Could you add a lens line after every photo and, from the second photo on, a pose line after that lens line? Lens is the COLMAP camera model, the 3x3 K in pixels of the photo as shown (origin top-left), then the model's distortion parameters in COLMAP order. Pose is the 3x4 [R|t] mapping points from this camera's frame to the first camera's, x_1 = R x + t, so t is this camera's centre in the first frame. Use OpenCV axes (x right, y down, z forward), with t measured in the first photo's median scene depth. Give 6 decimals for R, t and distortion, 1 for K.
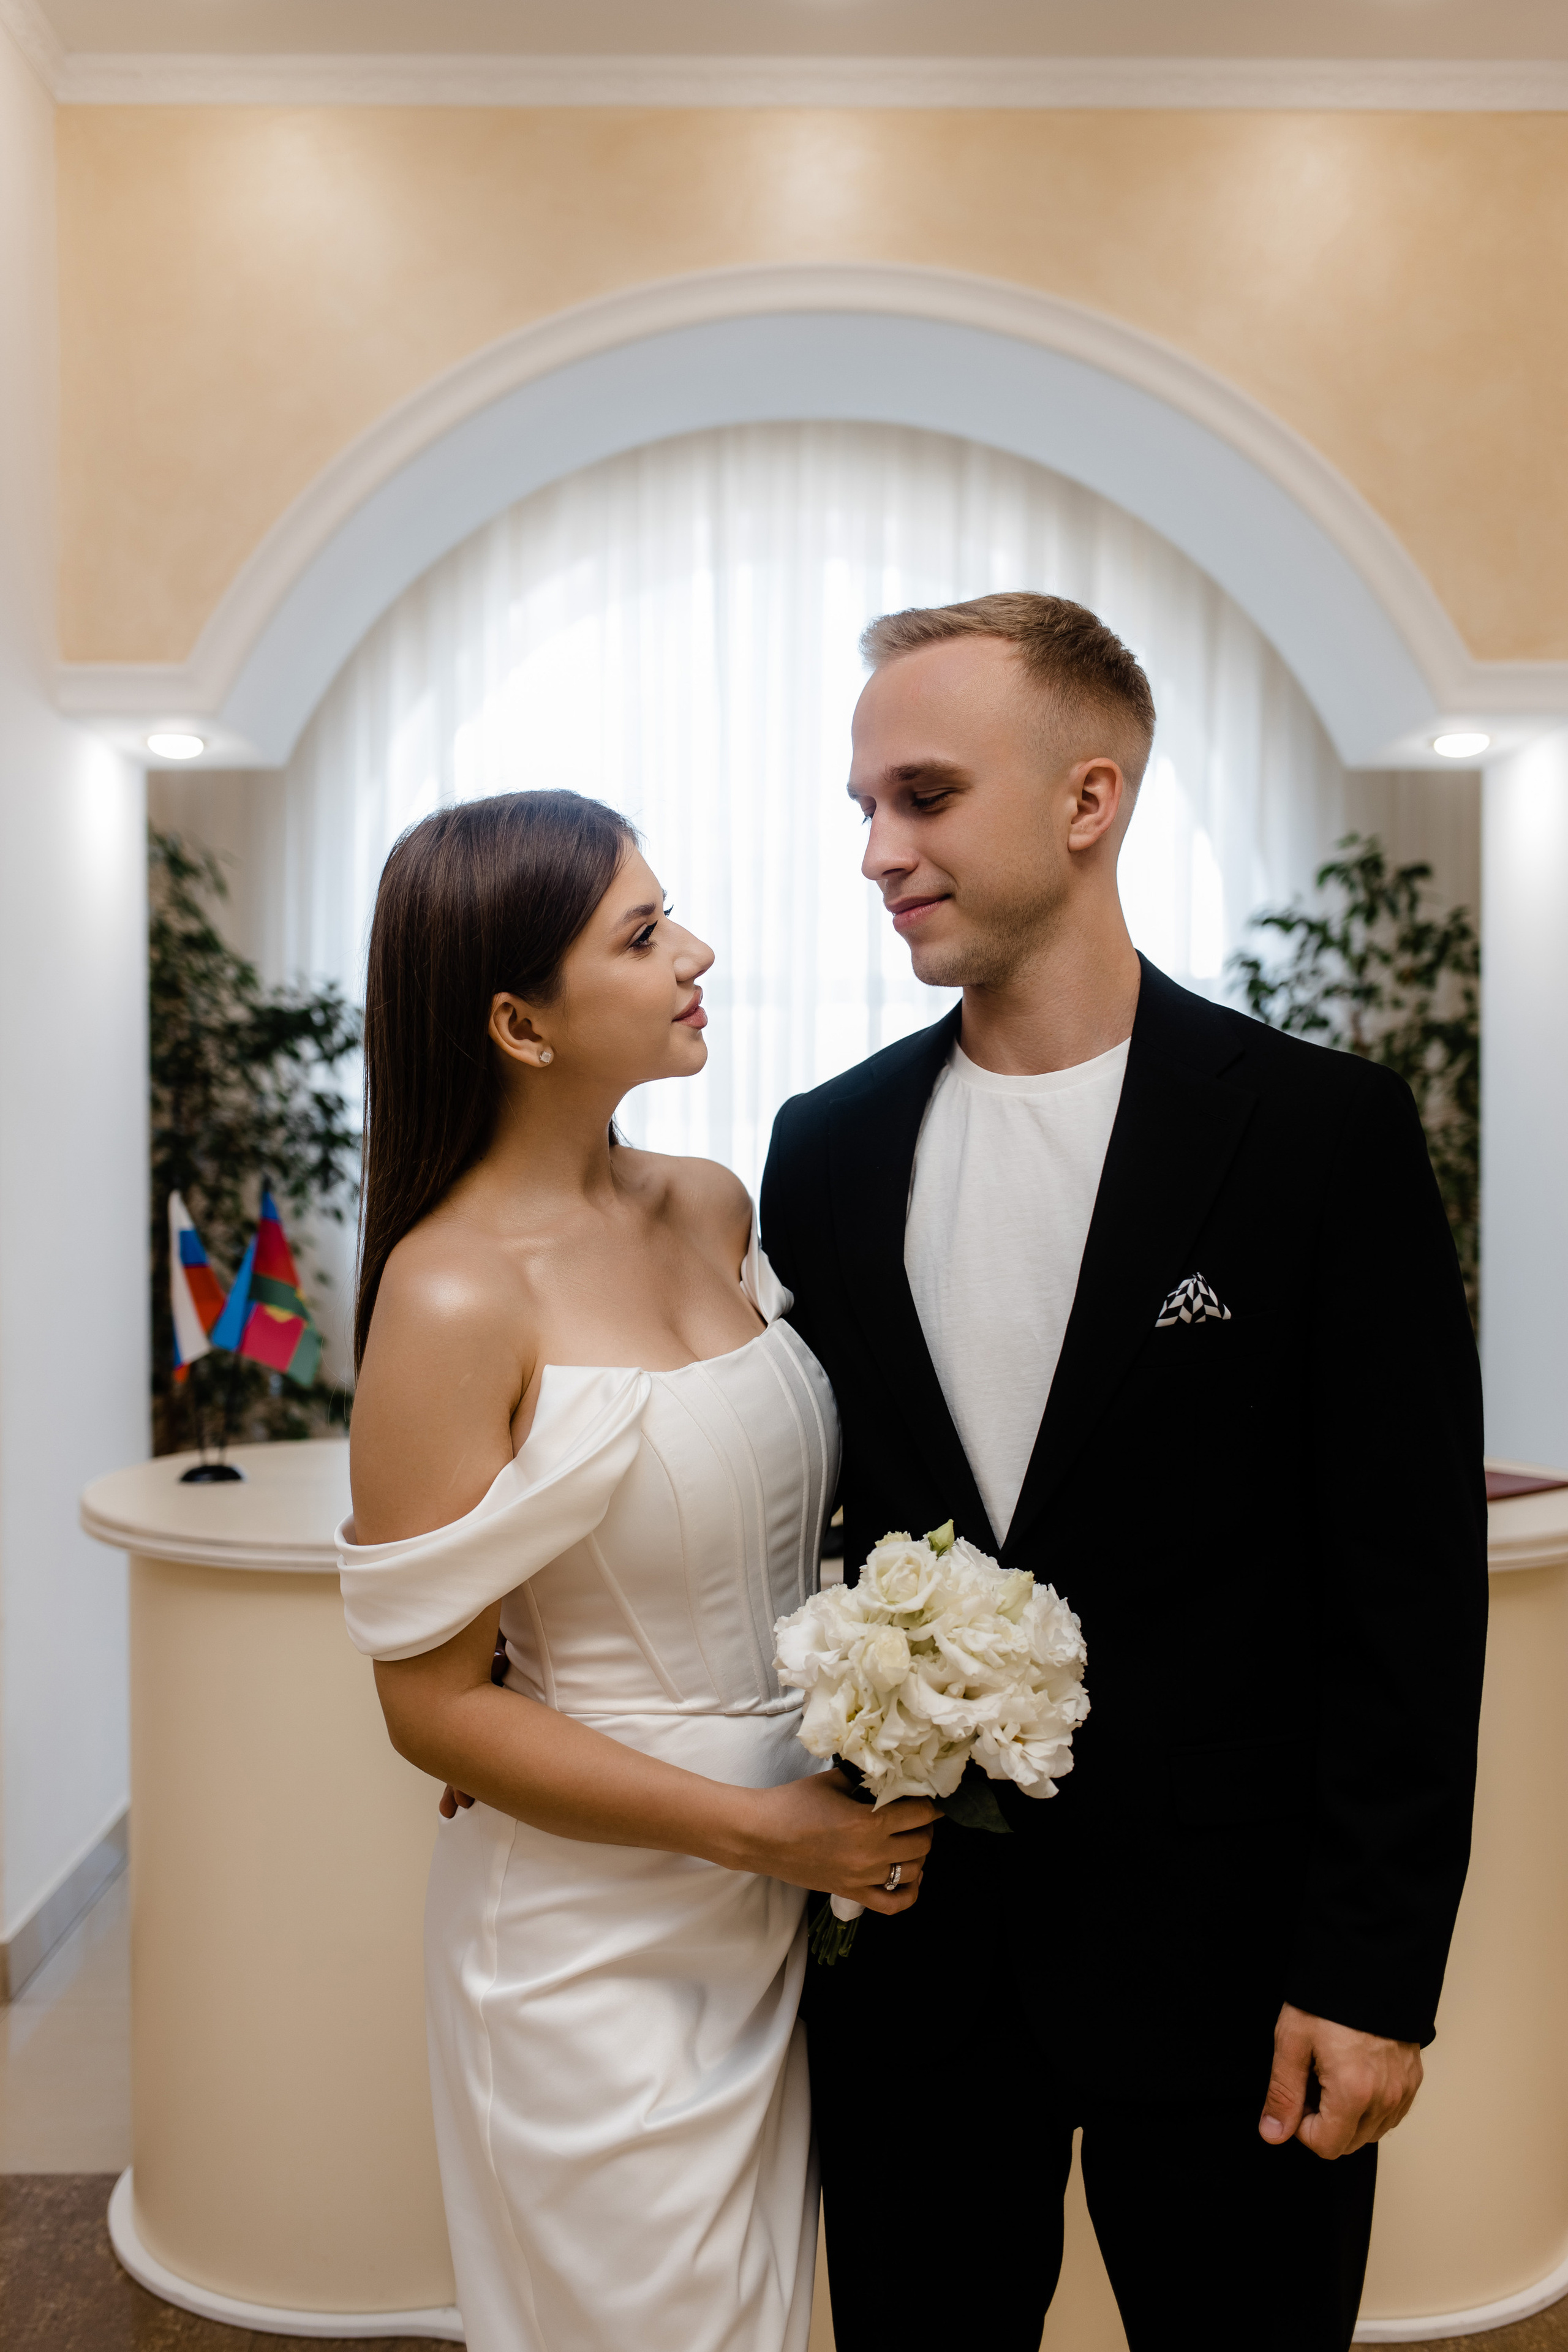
lens RADIAL K [[2225.1, 0, 780.0], [0, 2225.1, 1189.1], [0, 0, 1]] dist [0.001645, 0.000000]
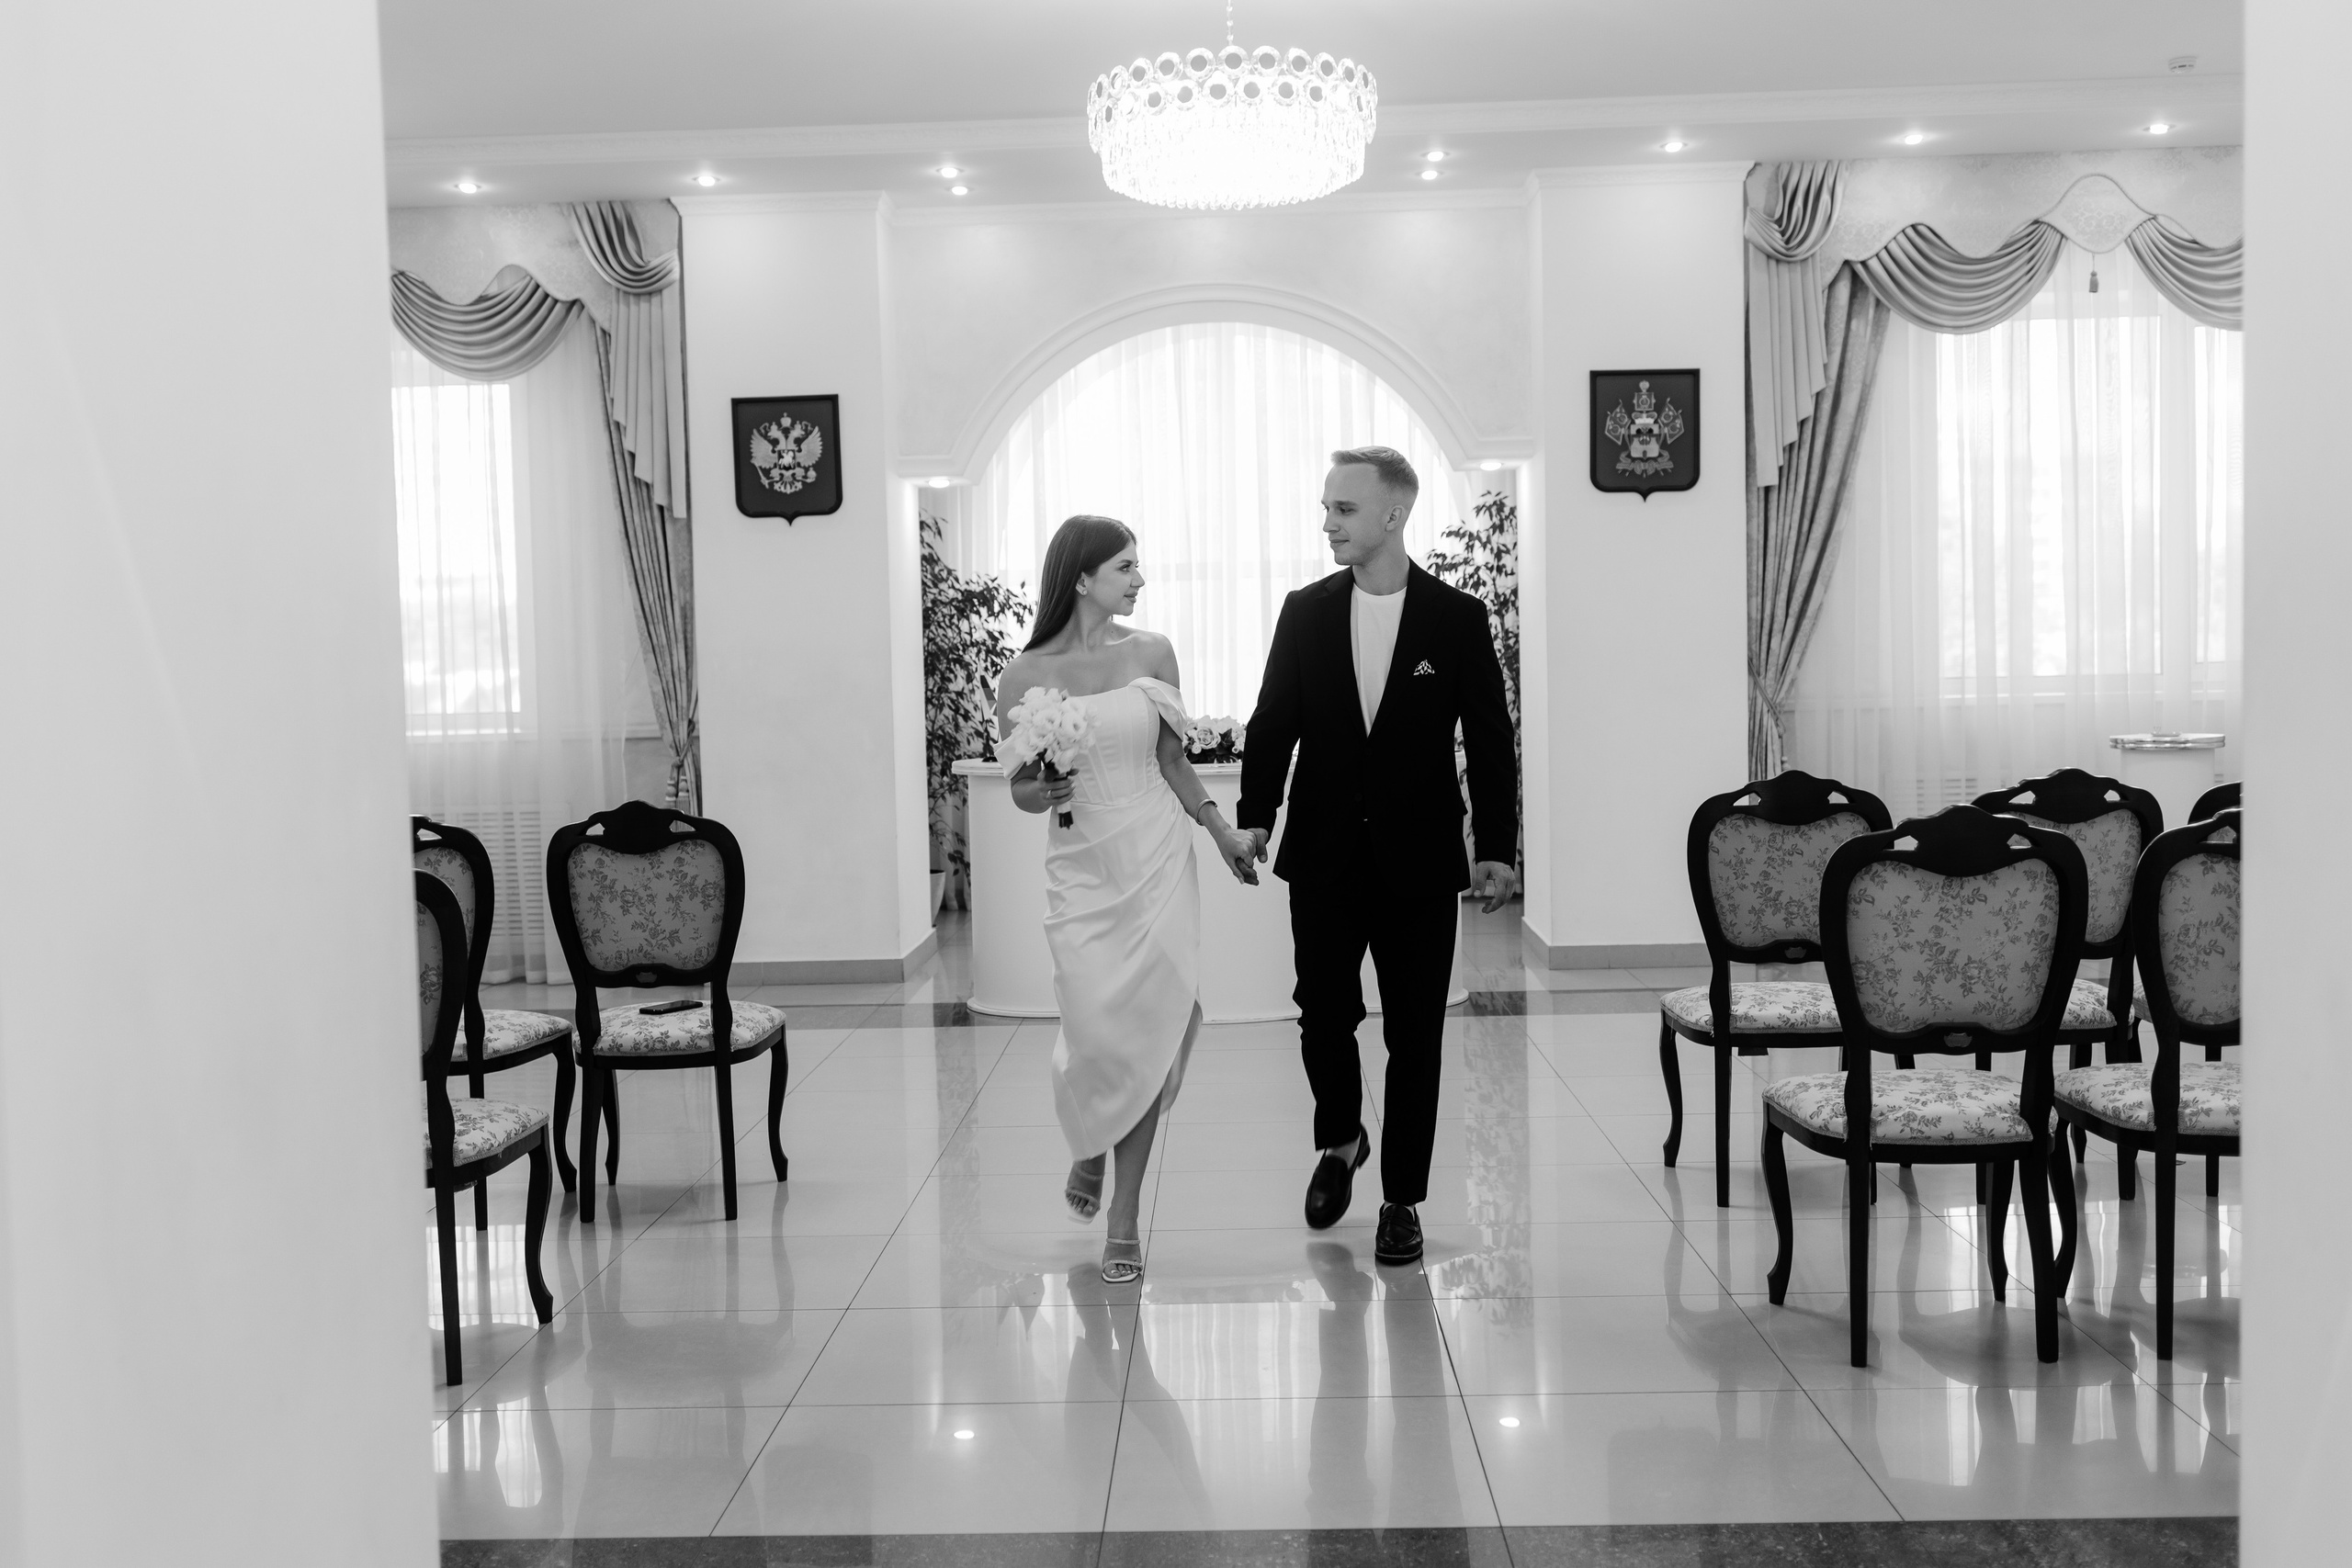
lens RADIAL K [[2224.9, 0, 1167.9], [0, 2224.9, 792.8], [0, 0, 1]] dist [0.001645, 0.000000]
pose [[0.998130, -0.020882, -0.057449, 0.156719], [0.022380, 0.999423, 0.025548, 0.118263], [0.056882, -0.026786, 0.998022, -2.156855]]
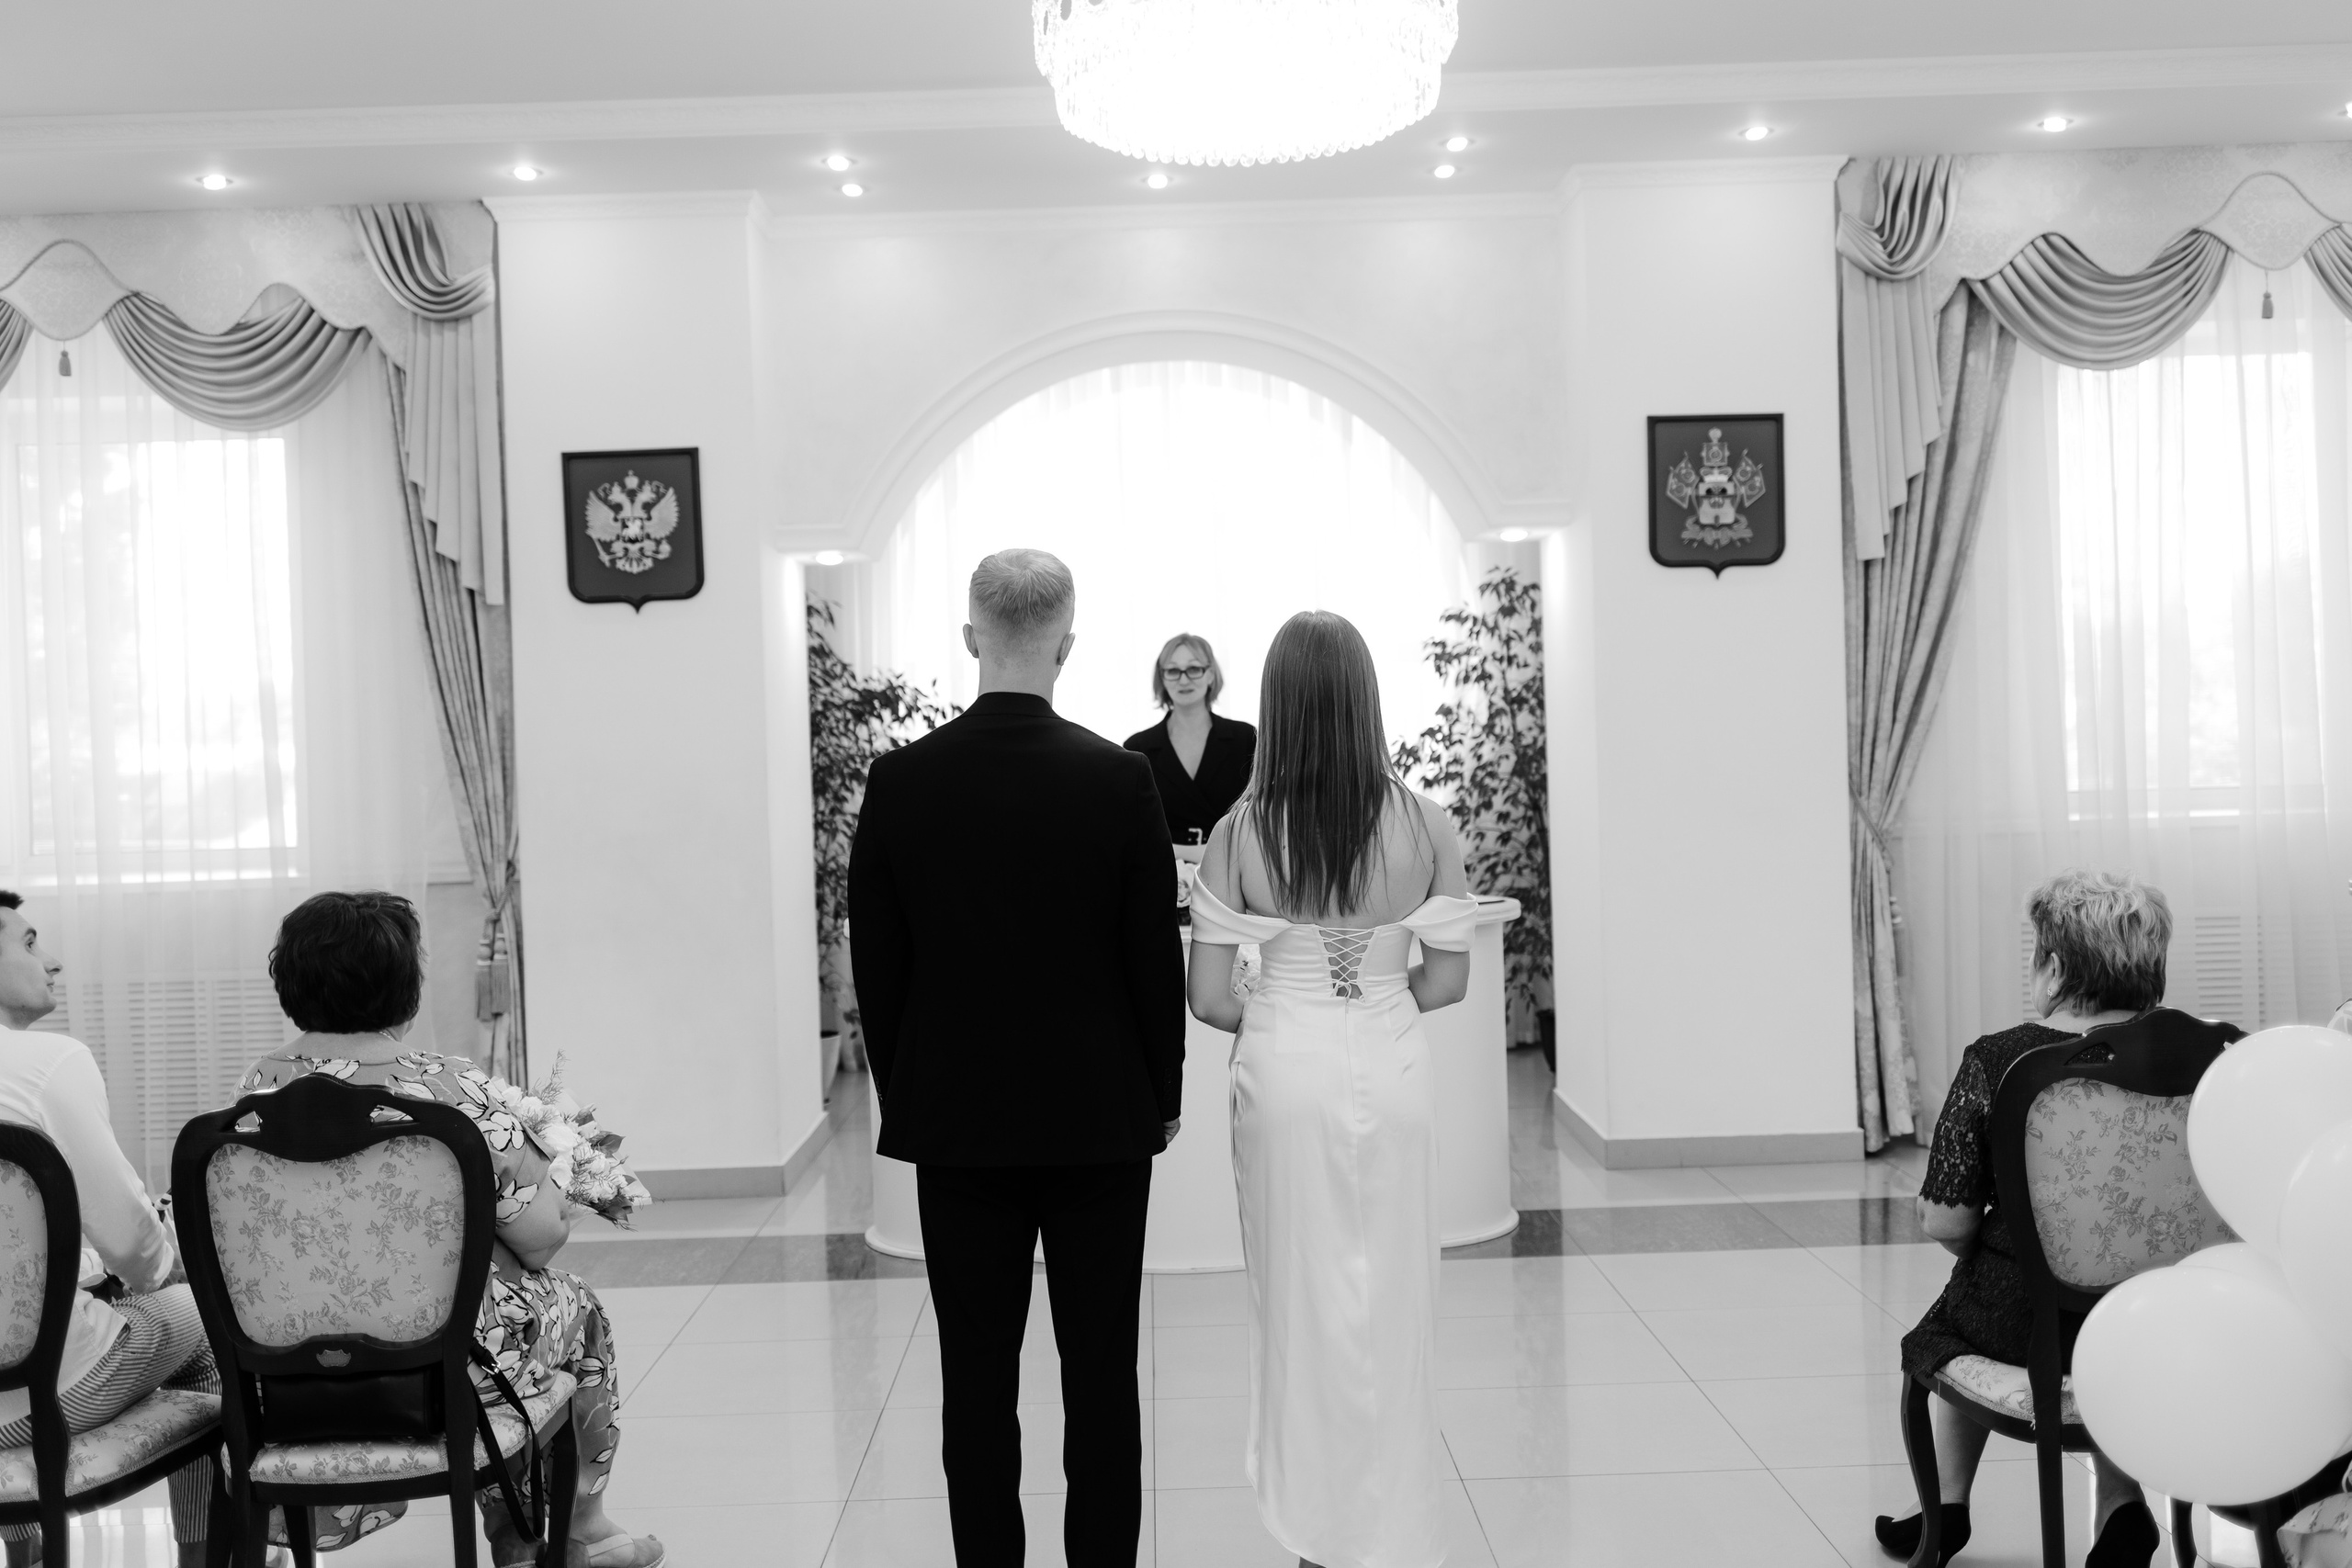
lens RADIAL K [[2224.9, 0, 1157.9], [0, 2224.9, 782.9], [0, 0, 1]] dist [0.001645, 0.000000]
pose [[0.999342, -0.030173, -0.020127, 0.061993], [0.029975, 0.999500, -0.010045, 0.029149], [0.020420, 0.009435, 0.999747, -1.410487]]
